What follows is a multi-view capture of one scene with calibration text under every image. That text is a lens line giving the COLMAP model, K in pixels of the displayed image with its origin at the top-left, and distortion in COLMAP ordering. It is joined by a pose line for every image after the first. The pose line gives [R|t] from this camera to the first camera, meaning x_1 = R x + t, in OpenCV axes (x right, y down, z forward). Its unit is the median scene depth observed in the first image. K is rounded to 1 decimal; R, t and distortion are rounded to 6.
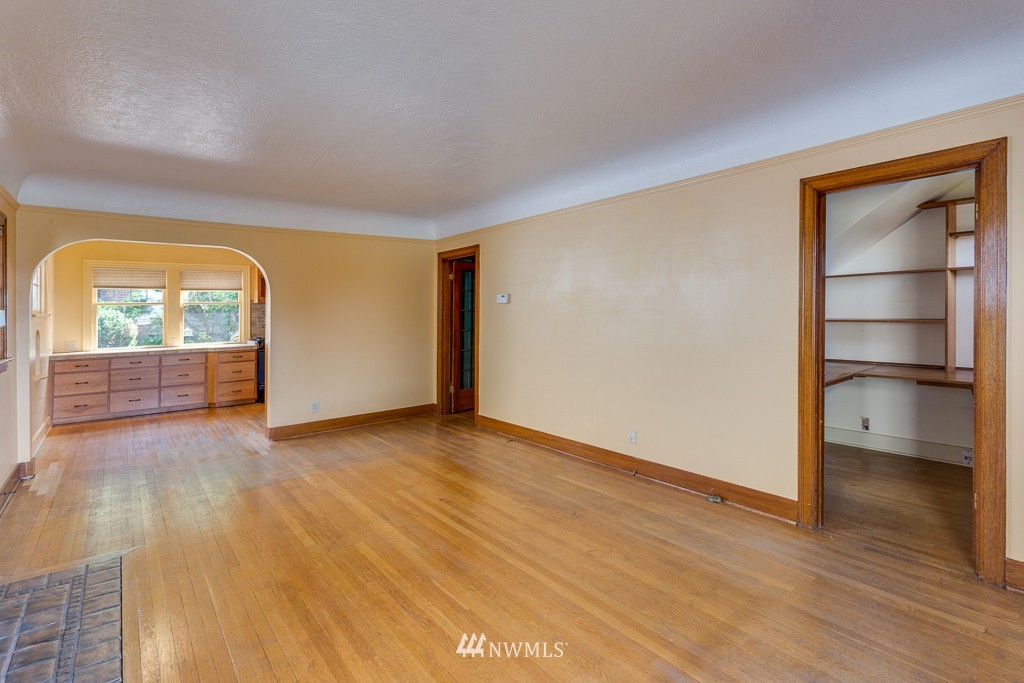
lens RADIAL K [[490.5, 0, 499.5], [0, 490.5, 309.0], [0, 0, 1]] dist [-0.003816, -0.001182]
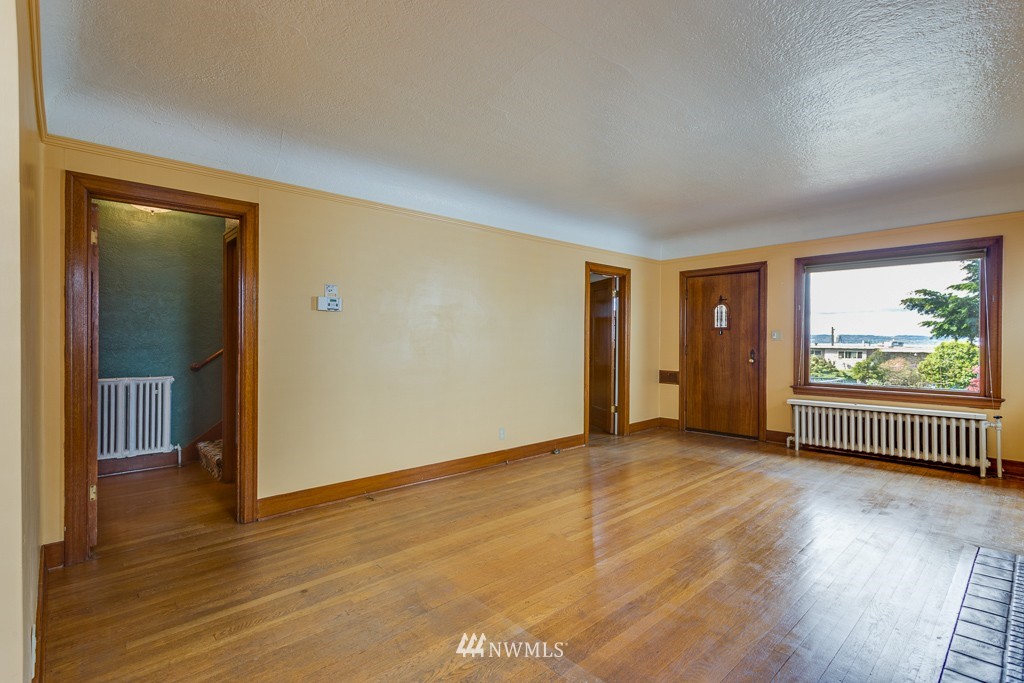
lens RADIAL K [[490.5, 0, 506.3], [0, 490.5, 345.3], [0, 0, 1]] dist [-0.003816, -0.001182]
pose [[-0.083616, 0.012951, 0.996414, -1.306763], [0.000875, 0.999916, -0.012923, 0.086141], [-0.996498, -0.000209, -0.083620, 1.538057]]
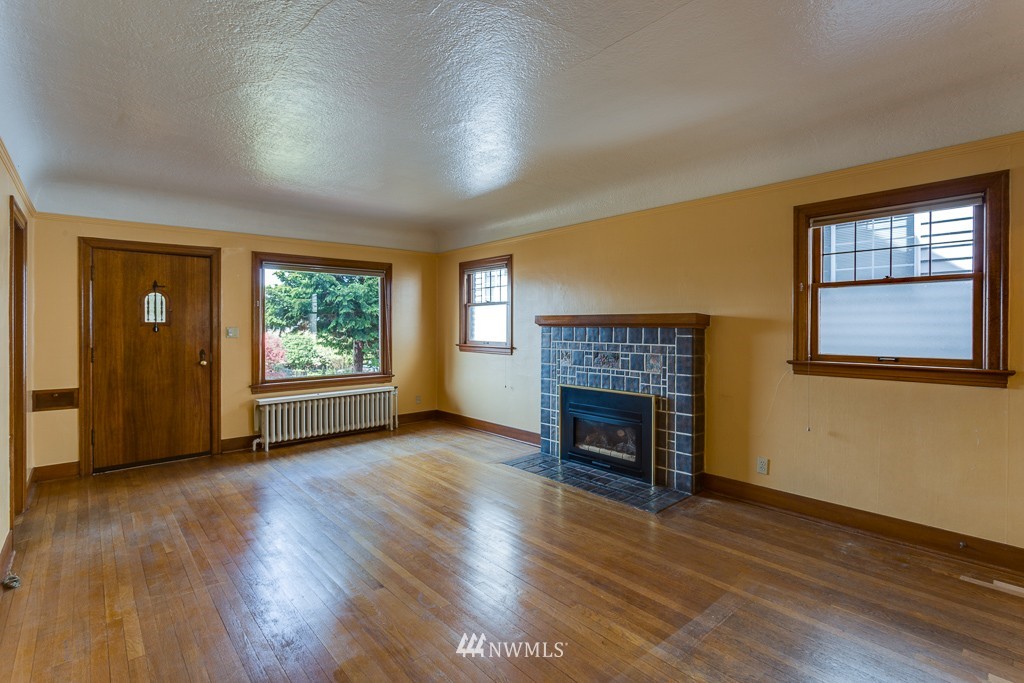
lens RADIAL K [[490.5, 0, 524.1], [0, 490.5, 323.0], [0, 0, 1]] dist [-0.003816, -0.001182]
pose [[-0.996399, 0.027481, -0.080215, -0.348152], [0.027480, 0.999622, 0.001123, 0.014970], [0.080216, -0.001085, -0.996777, 2.151382]]
